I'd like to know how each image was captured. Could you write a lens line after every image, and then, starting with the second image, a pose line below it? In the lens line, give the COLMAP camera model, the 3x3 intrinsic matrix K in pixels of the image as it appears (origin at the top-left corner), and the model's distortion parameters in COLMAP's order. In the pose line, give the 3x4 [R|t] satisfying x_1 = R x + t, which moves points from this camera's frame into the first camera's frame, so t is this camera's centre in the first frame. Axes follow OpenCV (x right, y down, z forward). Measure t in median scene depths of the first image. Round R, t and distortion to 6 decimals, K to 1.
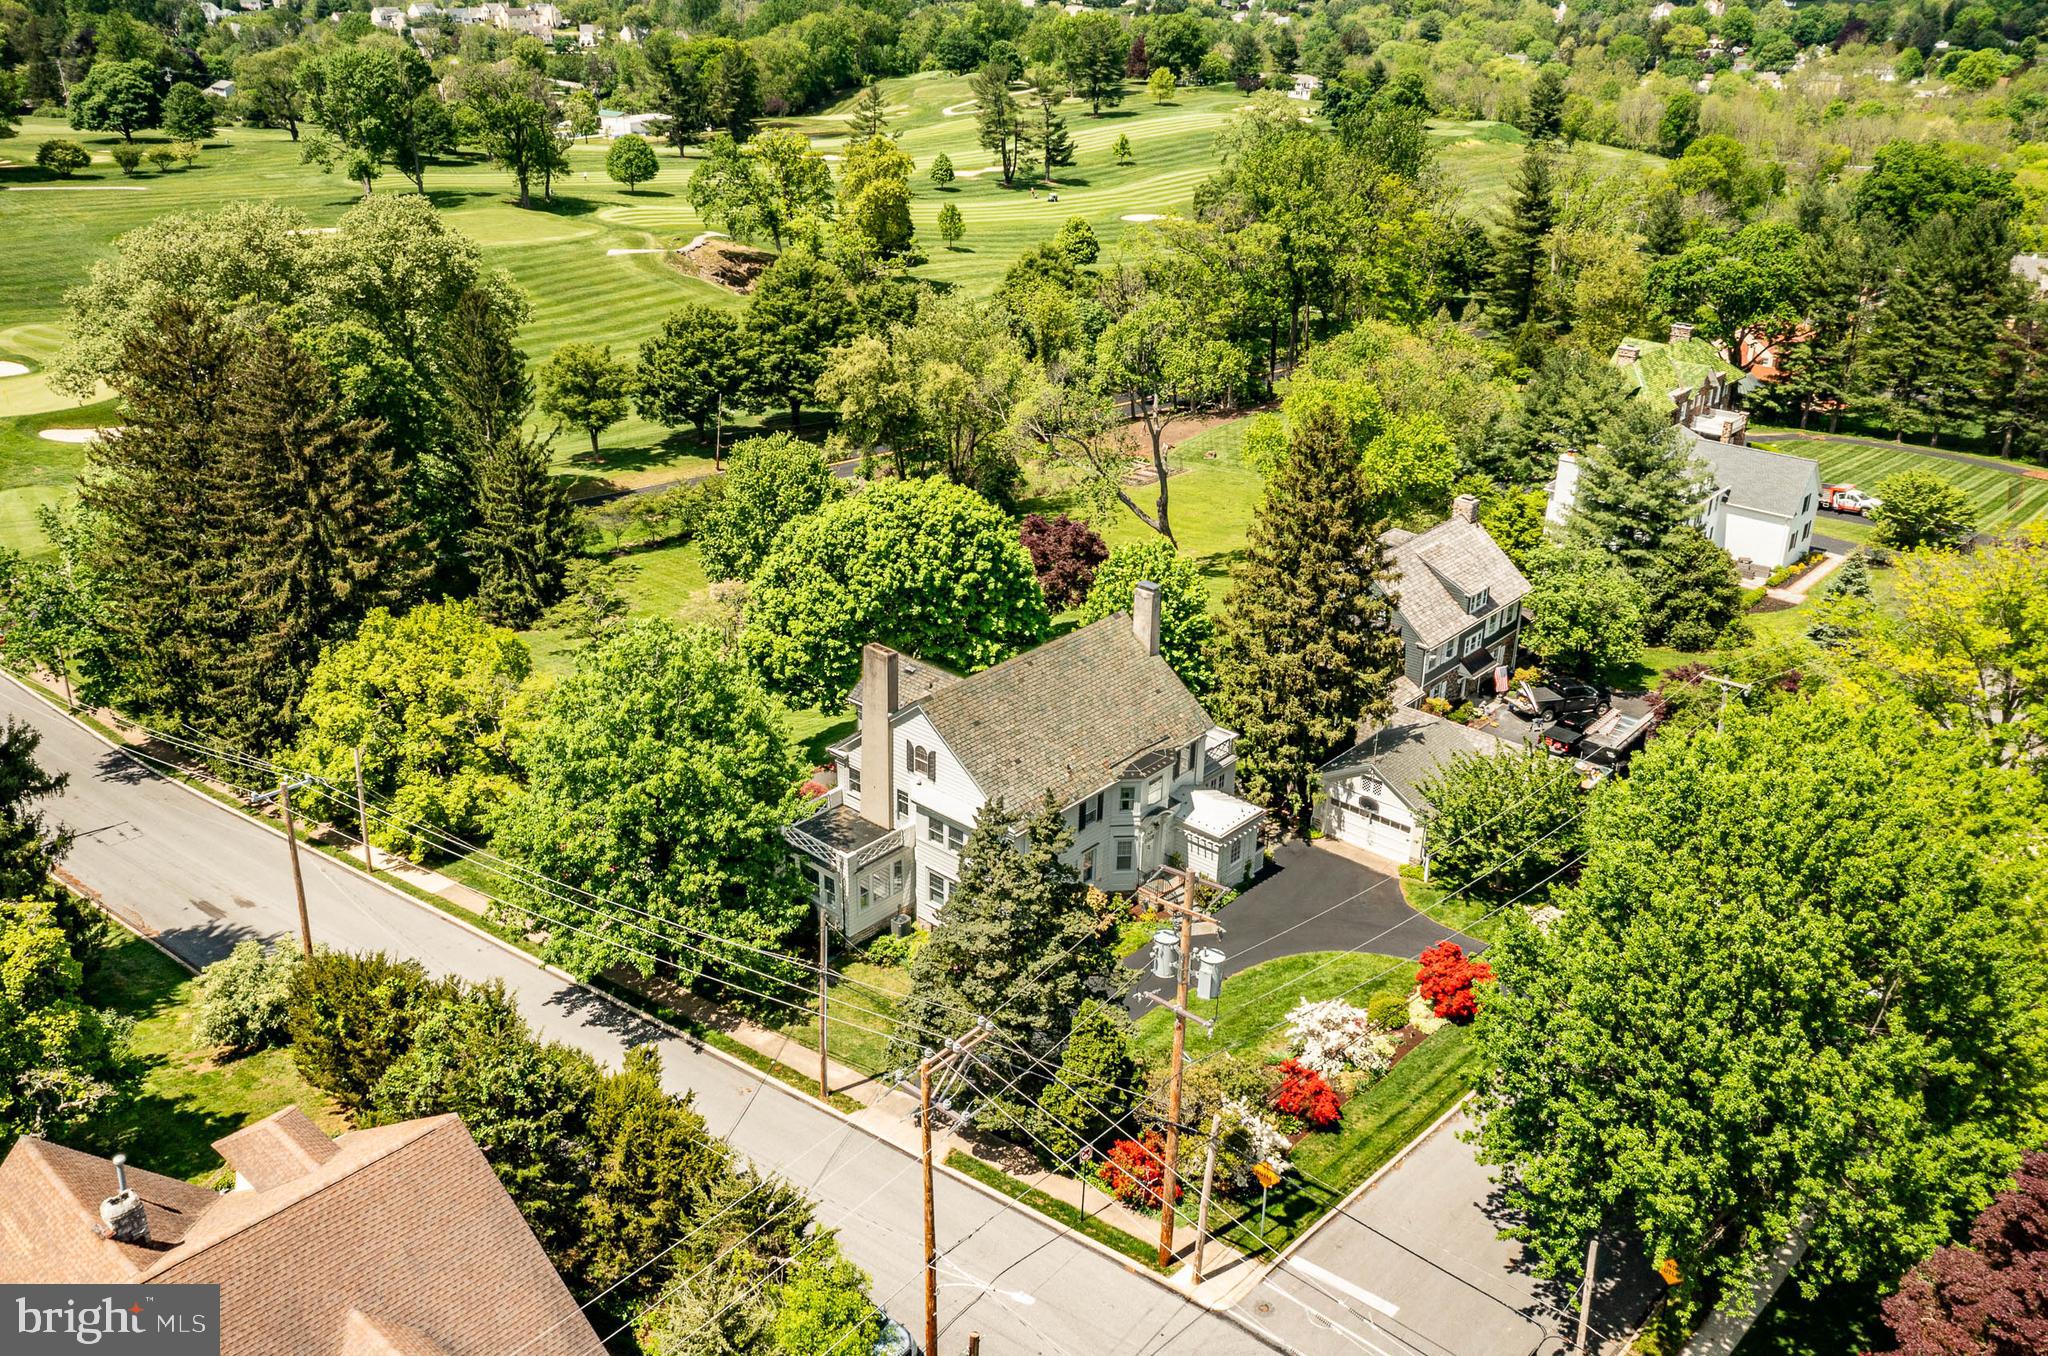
lens RADIAL K [[1699.6, 0, 977.5], [0, 1699.6, 676.2], [0, 0, 1]] dist [-0.011090, 0.002748]
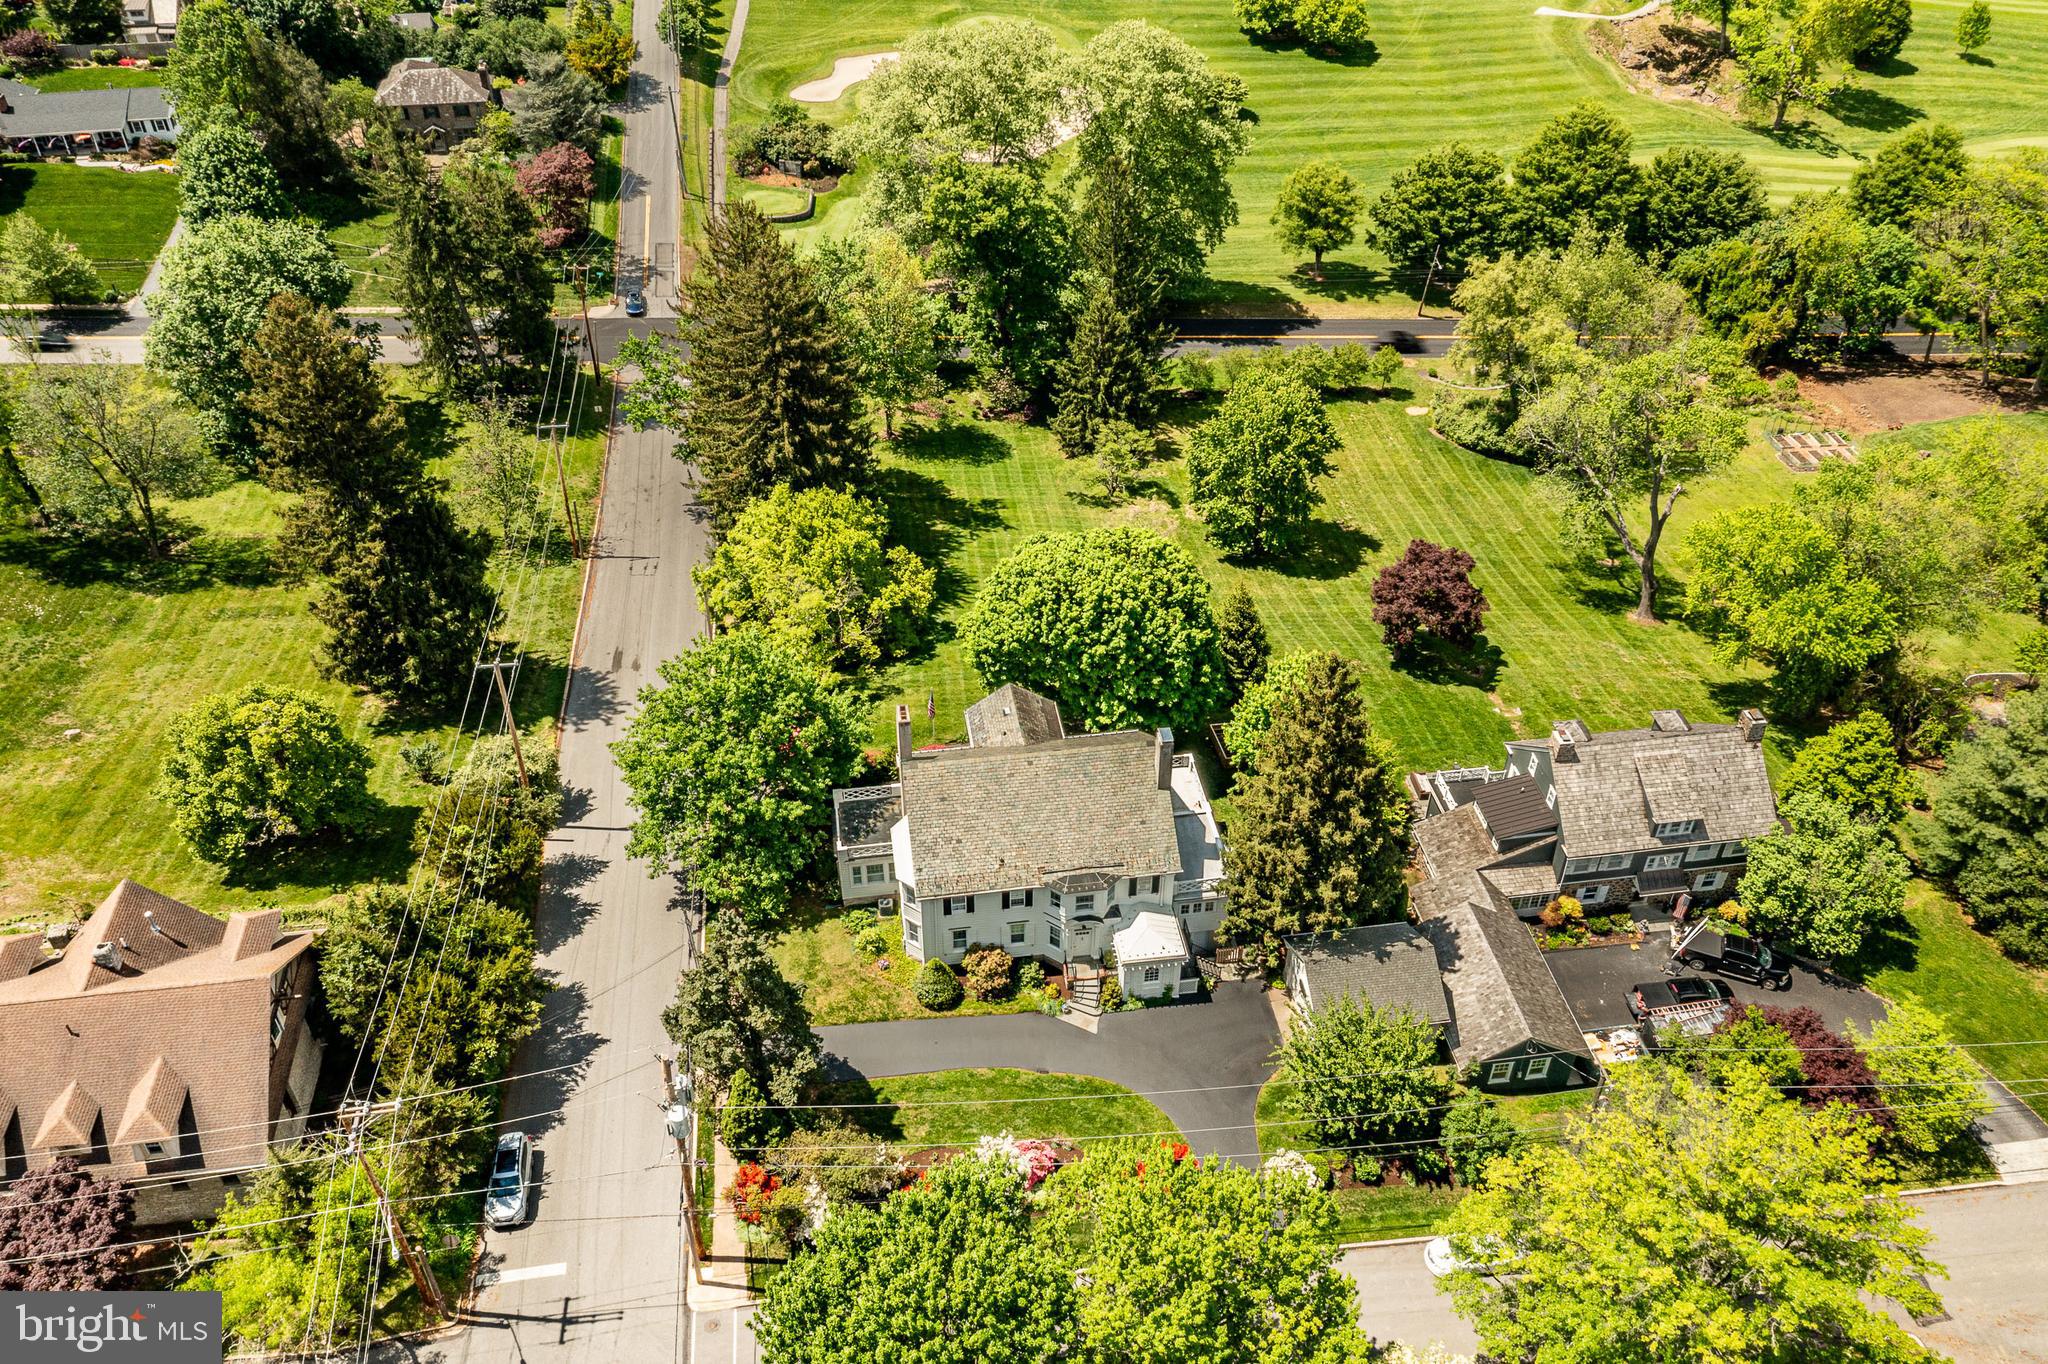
lens RADIAL K [[1638.9, 0, 1032.0], [0, 1638.9, 681.2], [0, 0, 1]] dist [-0.018620, 0.018071]
pose [[0.778782, 0.388340, -0.492637, 0.476989], [-0.251950, 0.912848, 0.321294, -0.355473], [0.574474, -0.126098, 0.808752, 0.065415]]
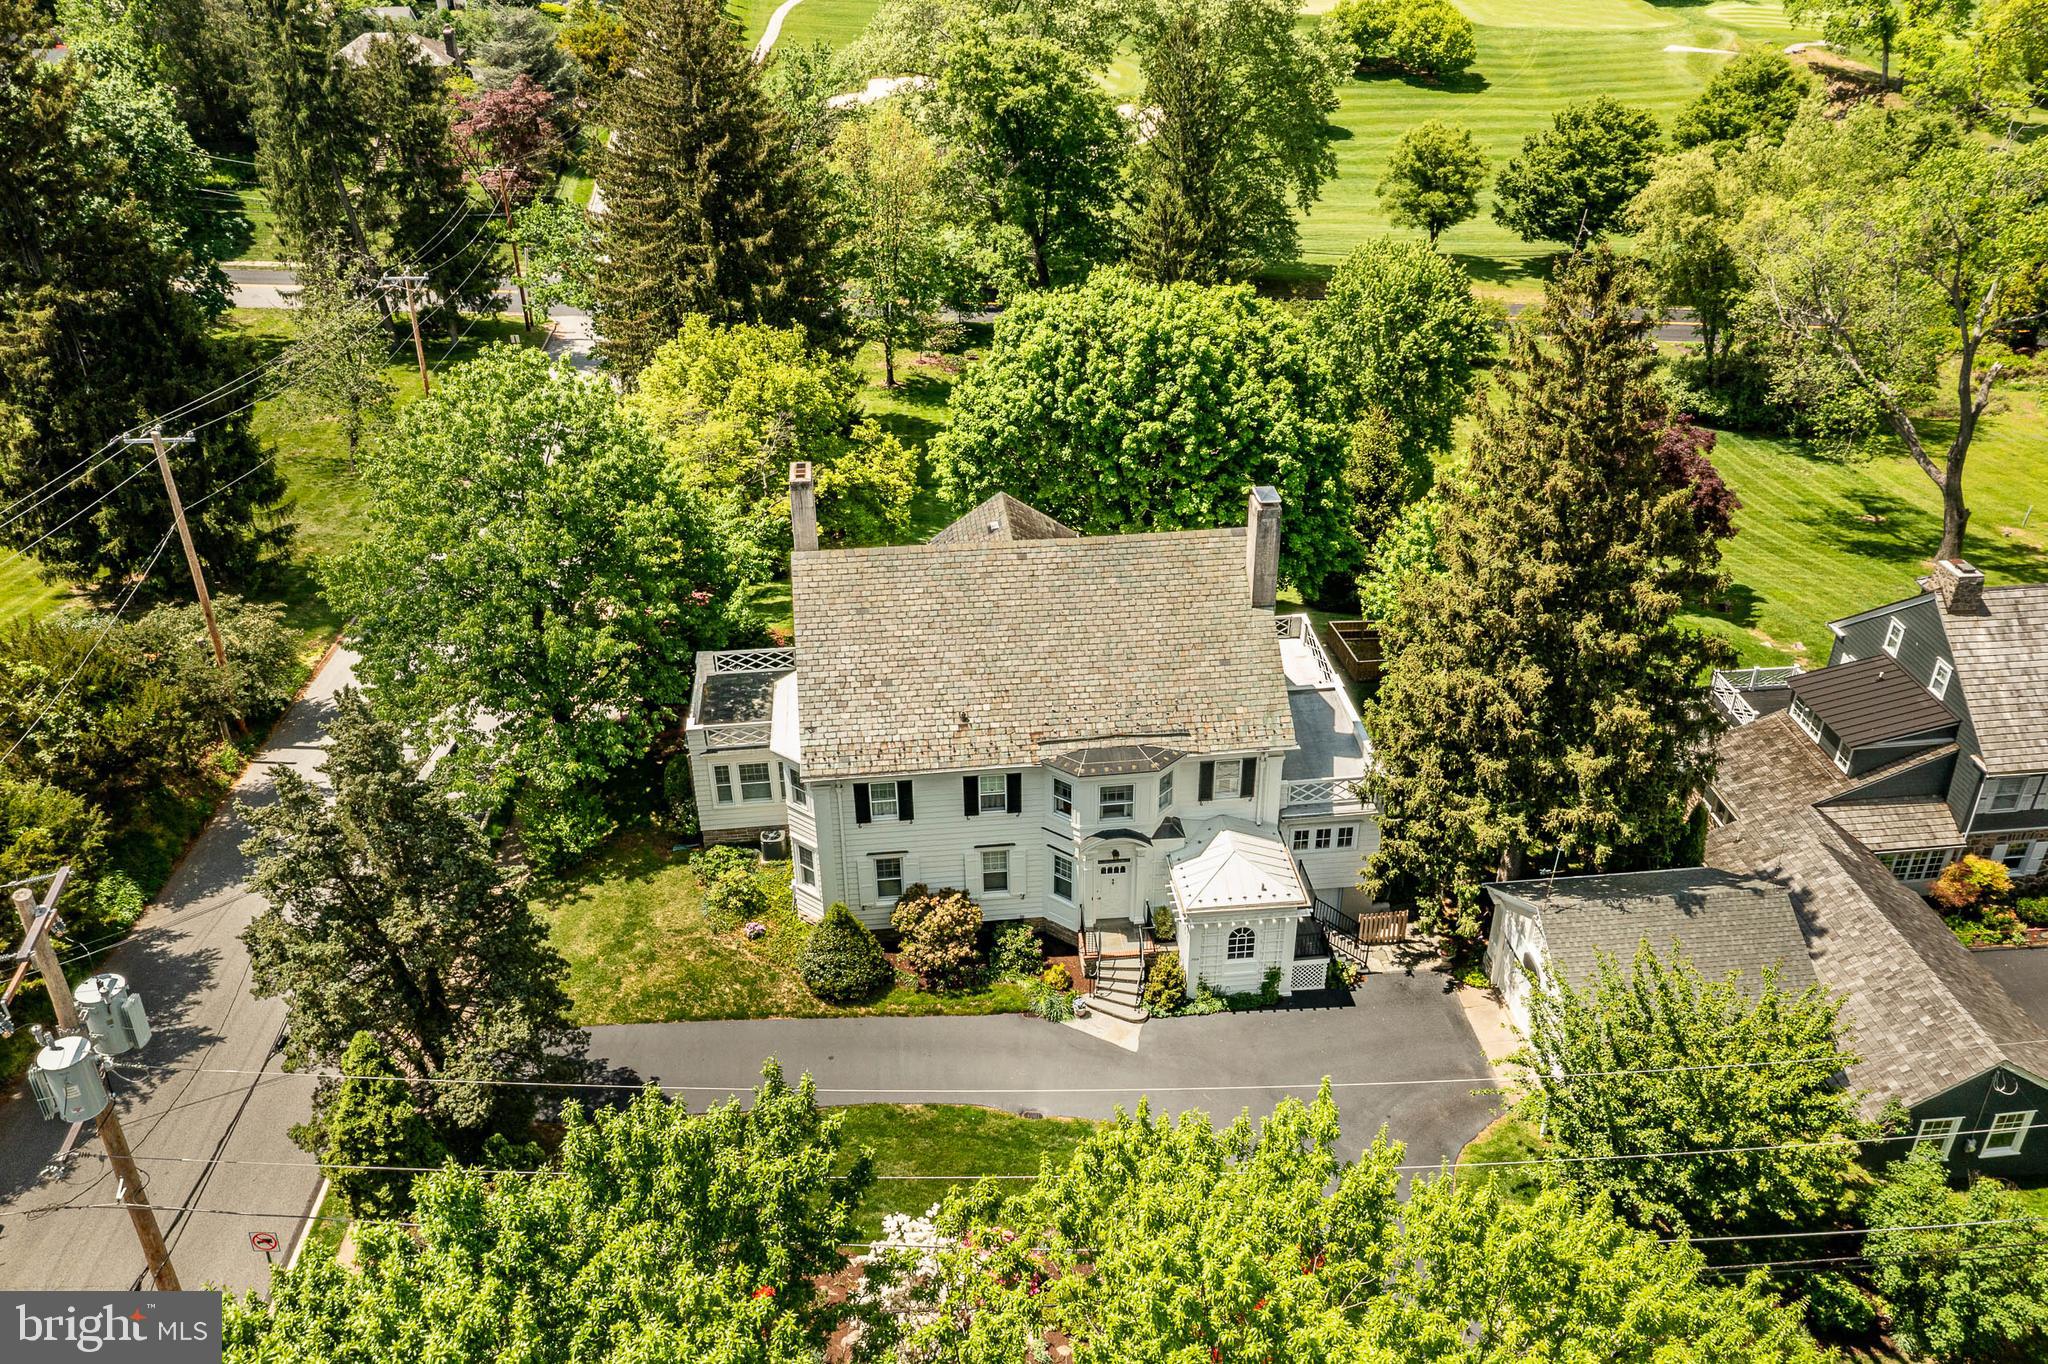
lens RADIAL K [[1637.5, 0, 1032.6], [0, 1637.5, 675.6], [0, 0, 1]] dist [-0.003913, -0.012609]
pose [[0.750580, 0.320287, -0.577967, 0.347293], [-0.255355, 0.947317, 0.193350, -0.072800], [0.609445, 0.002462, 0.792824, 0.410168]]
